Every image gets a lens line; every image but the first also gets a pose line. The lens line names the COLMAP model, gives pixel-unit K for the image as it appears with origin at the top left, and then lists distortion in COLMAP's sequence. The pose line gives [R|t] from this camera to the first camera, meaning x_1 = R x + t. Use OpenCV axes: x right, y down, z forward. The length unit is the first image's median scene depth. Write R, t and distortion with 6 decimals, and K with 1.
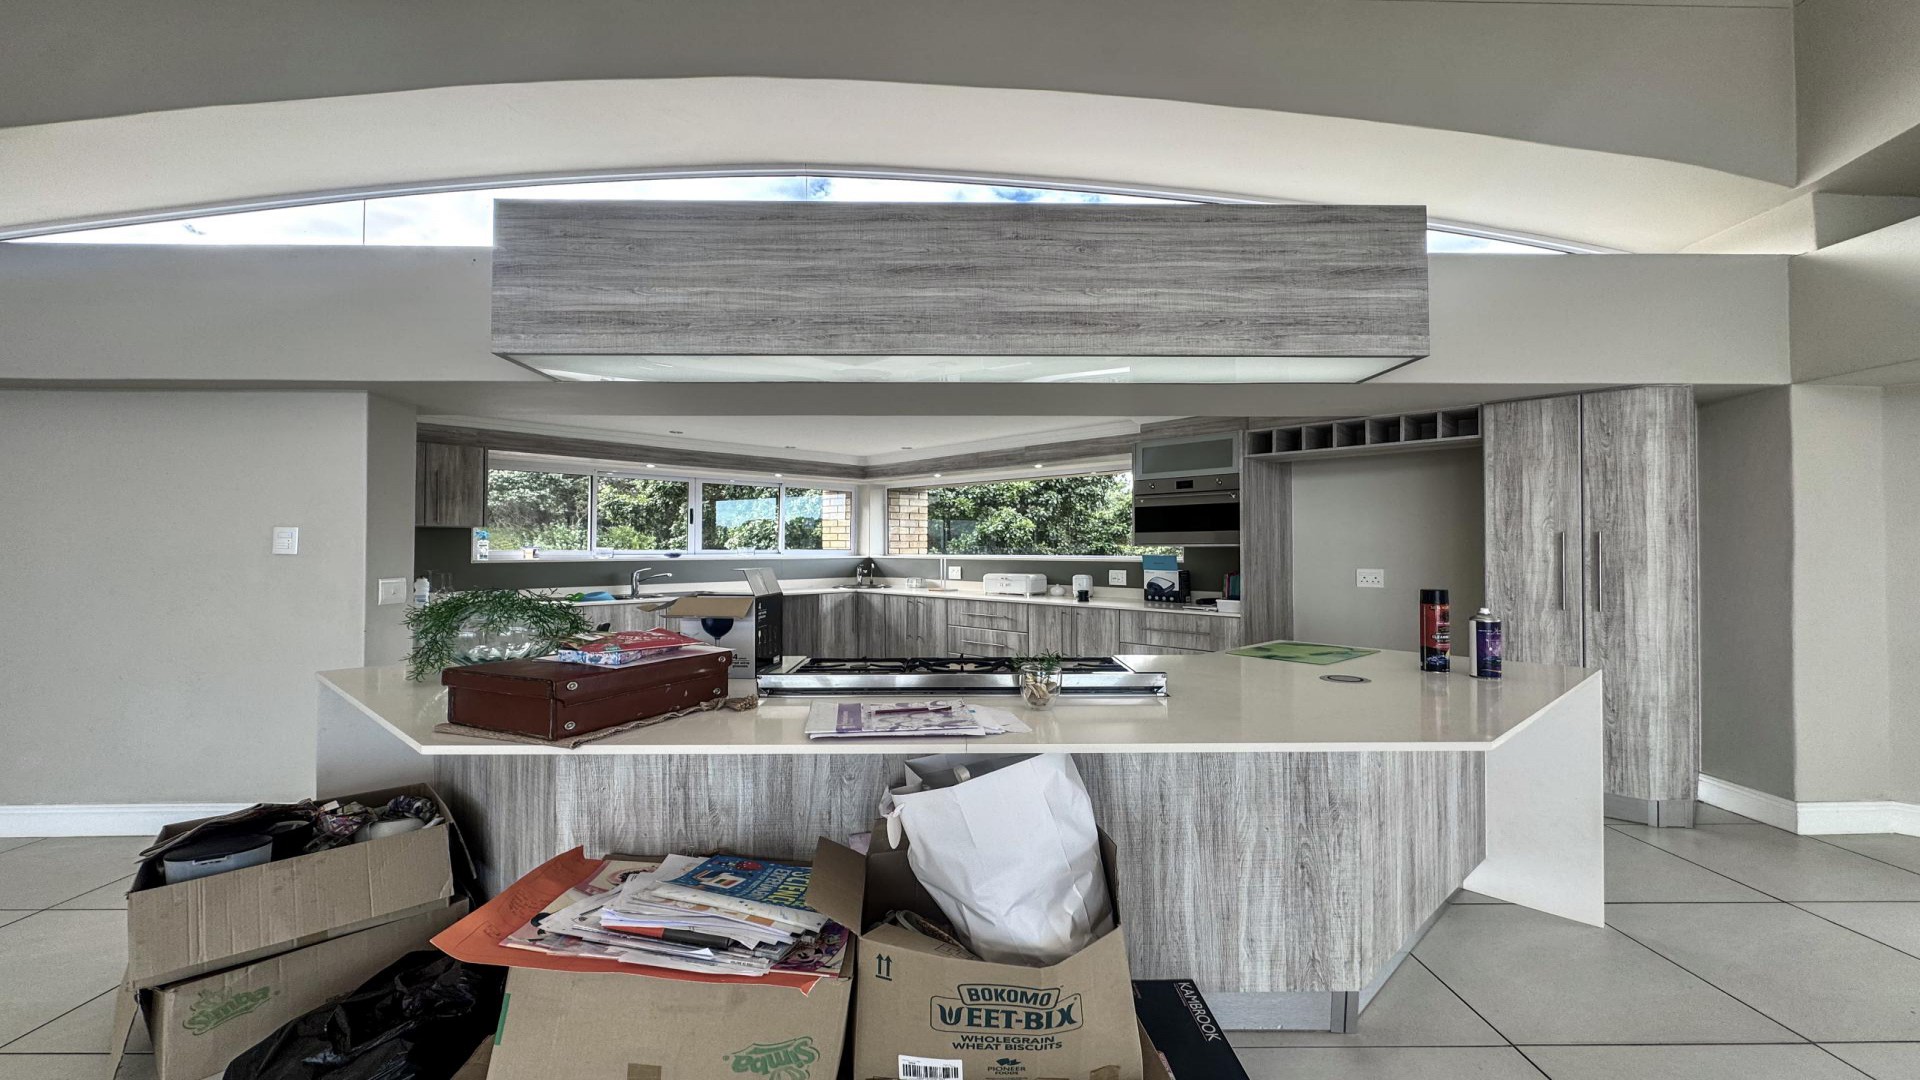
lens RADIAL K [[769.7, 0, 962.1], [0, 769.7, 540.1], [0, 0, 1]] dist [0.000291, 0.000240]
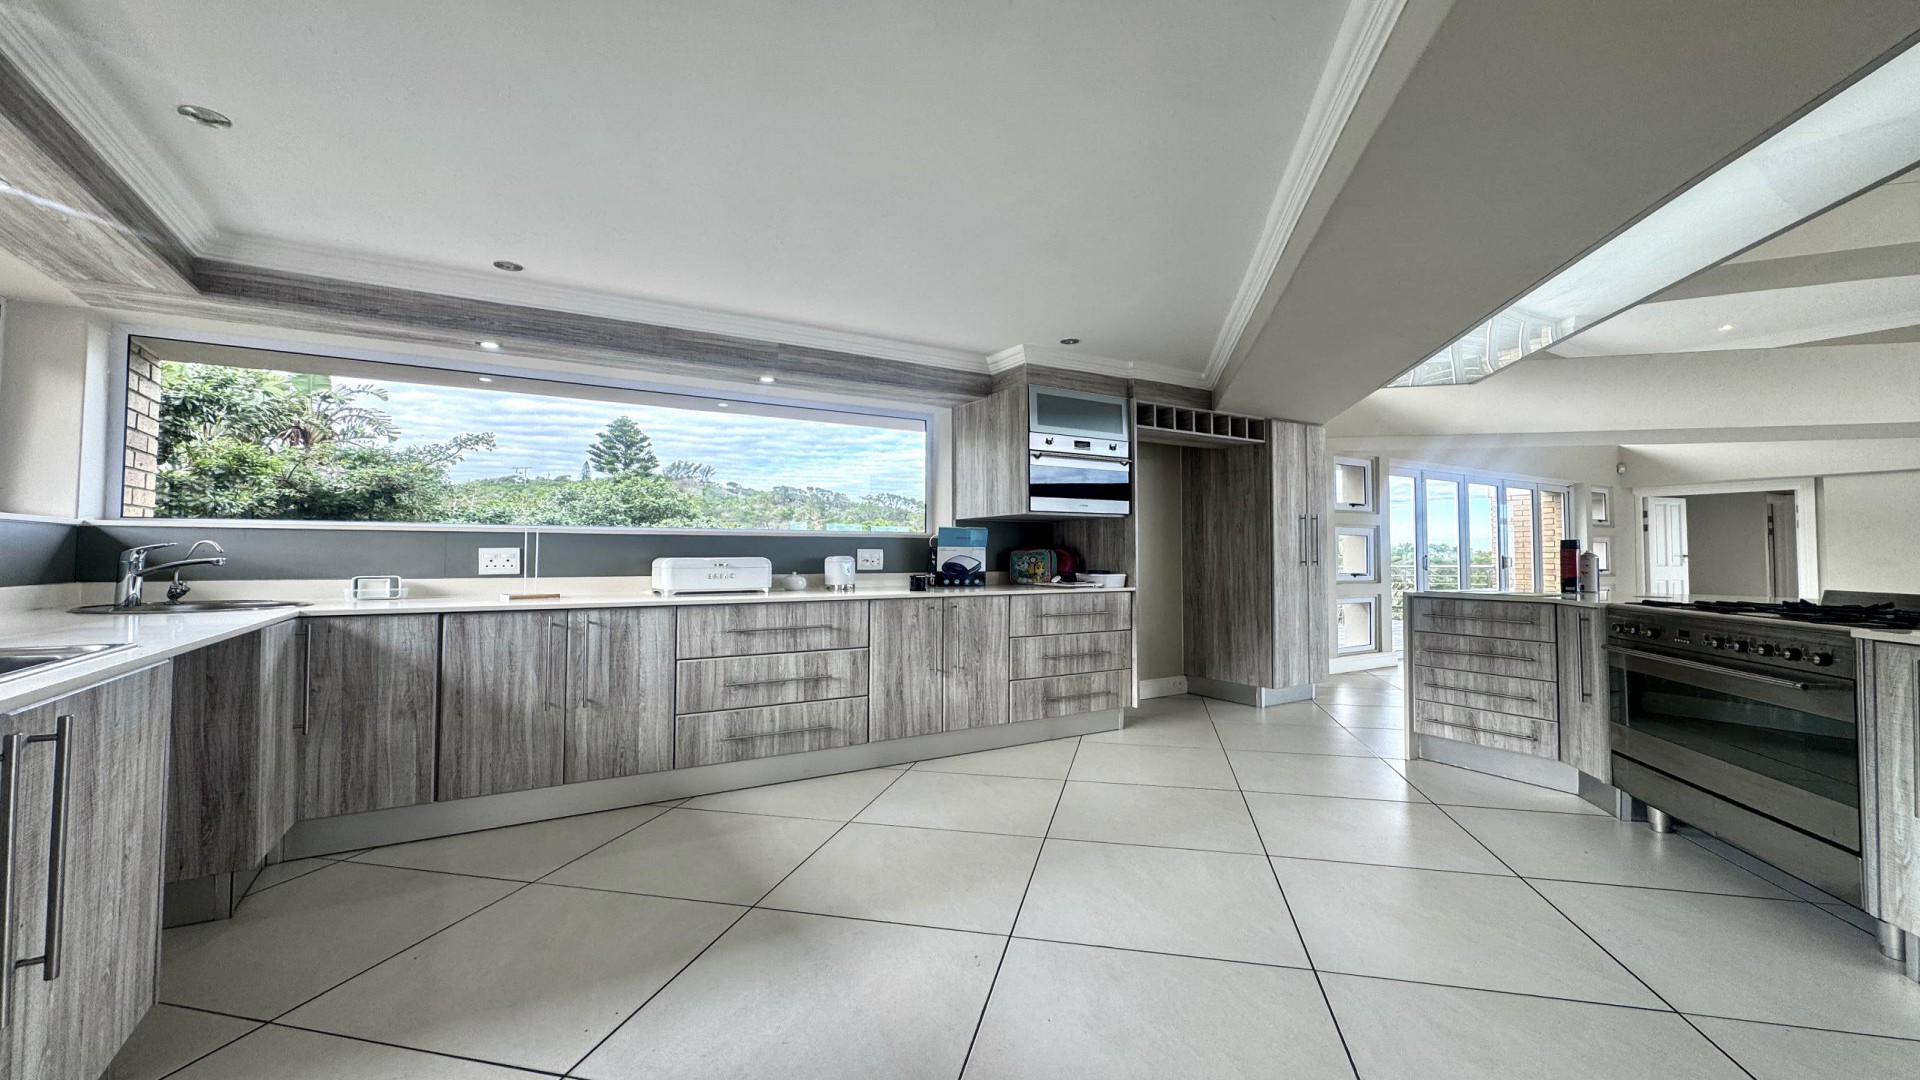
lens RADIAL K [[769.7, 0, 958.8], [0, 769.7, 533.6], [0, 0, 1]] dist [0.000291, 0.000240]
pose [[0.241980, 0.028085, 0.969875, -0.444376], [-0.010442, 0.999598, -0.026340, 0.039509], [-0.970225, -0.003754, 0.242176, 0.691080]]
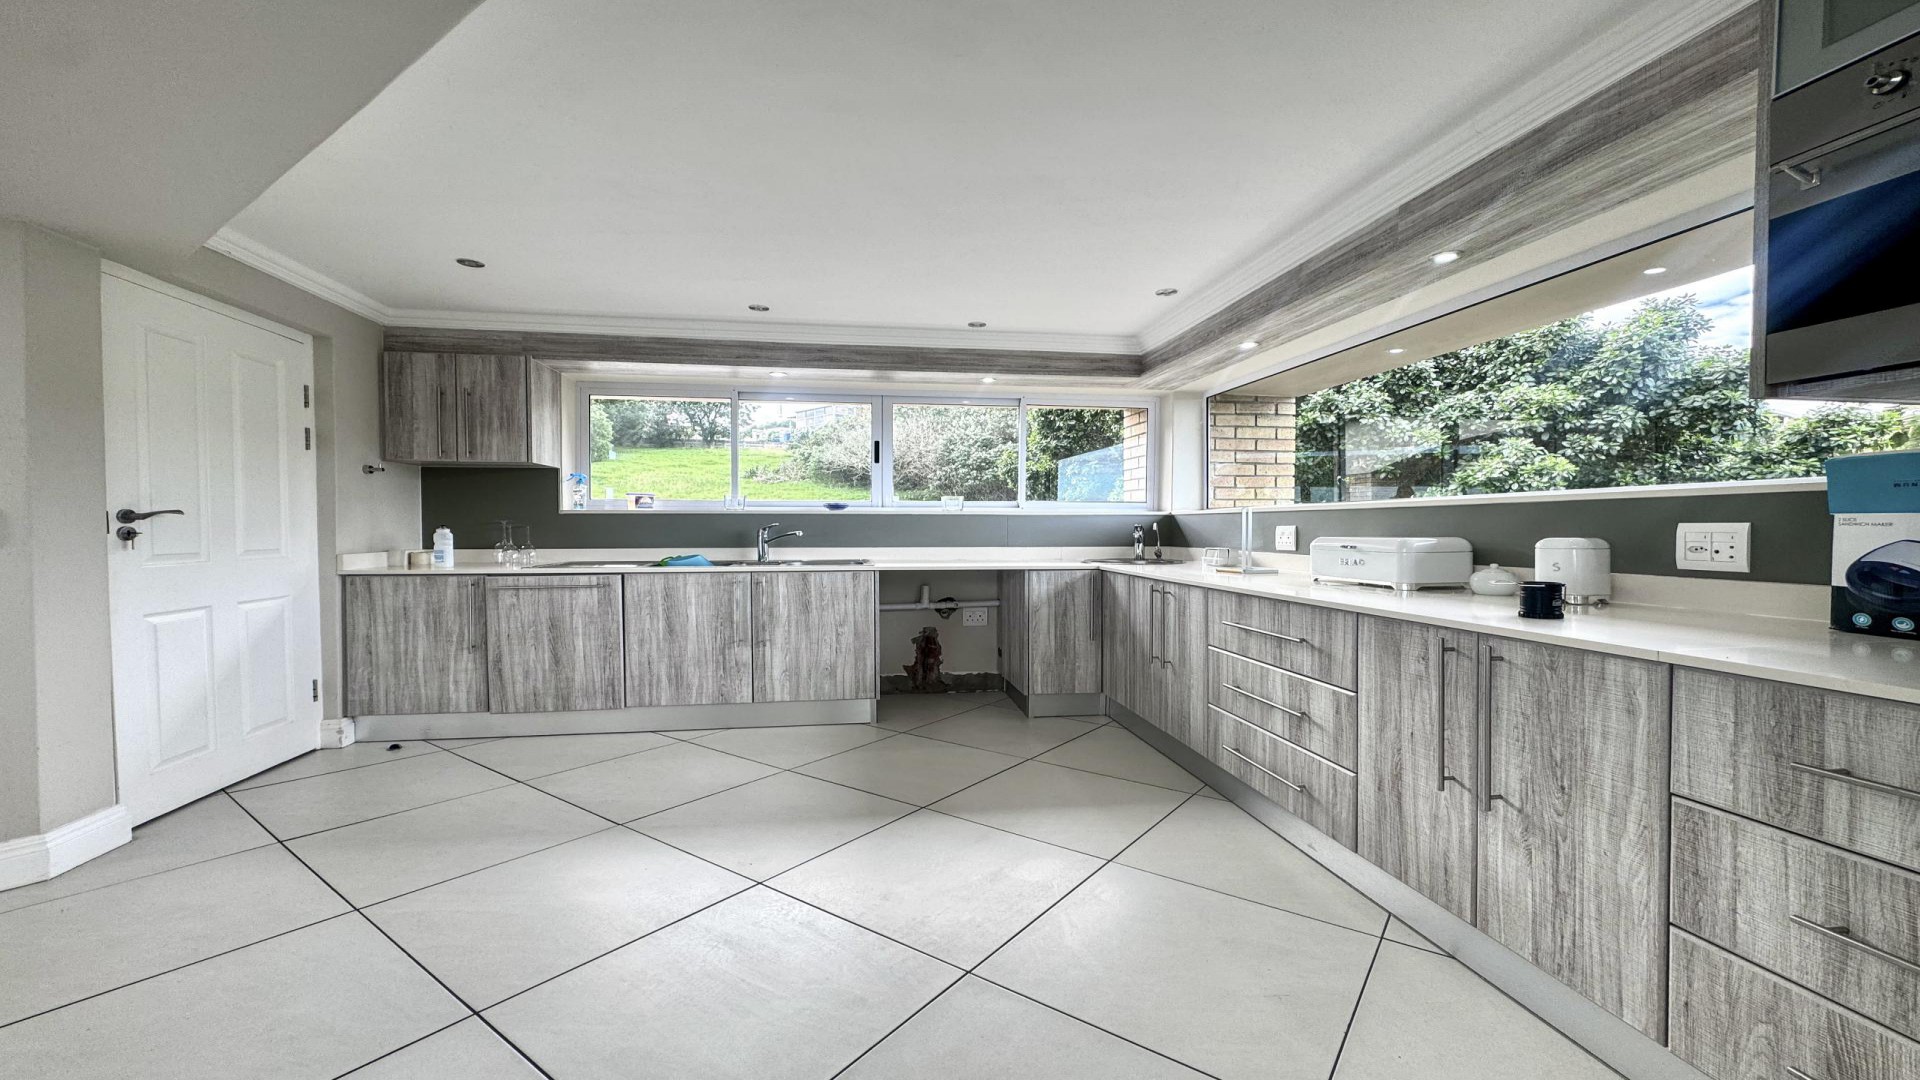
lens RADIAL K [[769.7, 0, 964.3], [0, 769.7, 547.9], [0, 0, 1]] dist [0.000291, 0.000240]
pose [[0.803605, 0.016506, -0.594934, 0.134393], [0.004680, 0.999409, 0.034050, 0.034625], [0.595145, -0.030147, 0.803053, 0.531388]]
